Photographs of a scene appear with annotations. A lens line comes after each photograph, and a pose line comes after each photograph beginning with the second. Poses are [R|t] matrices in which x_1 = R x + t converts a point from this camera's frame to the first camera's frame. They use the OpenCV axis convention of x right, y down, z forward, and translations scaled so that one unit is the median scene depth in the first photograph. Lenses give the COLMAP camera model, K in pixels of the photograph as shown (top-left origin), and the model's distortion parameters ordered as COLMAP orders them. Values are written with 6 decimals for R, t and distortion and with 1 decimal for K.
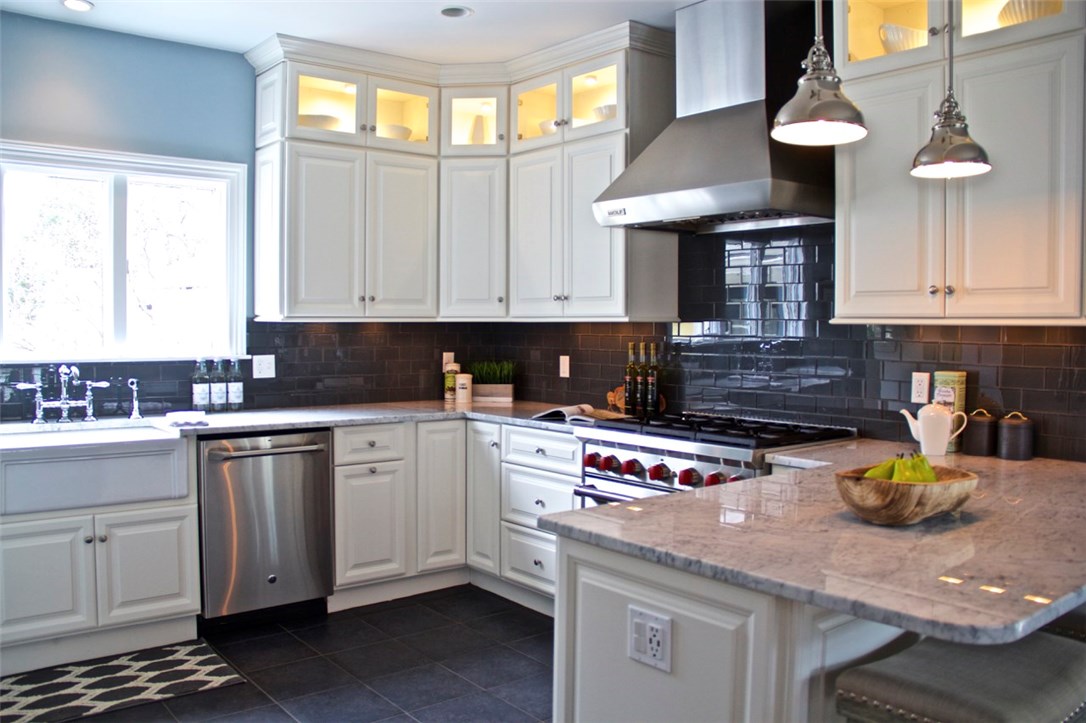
lens RADIAL K [[910.7, 0, 543.0], [0, 910.7, 361.5], [0, 0, 1]] dist [-0.184152, 0.125449]
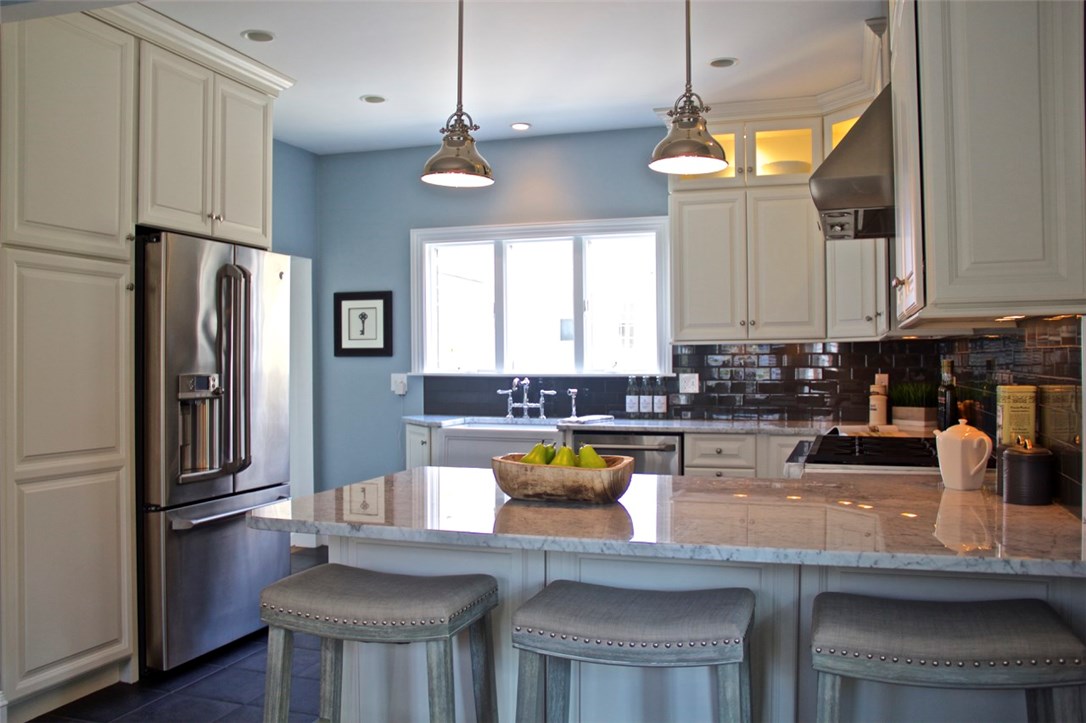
lens RADIAL K [[961.6, 0, 543.0], [0, 961.6, 361.5], [0, 0, 1]] dist [-0.006448, -0.002042]
pose [[0.554777, -0.007549, -0.831965, 0.690632], [-0.025814, 0.999321, -0.026282, 0.016294], [0.831598, 0.036057, 0.554206, 0.141527]]
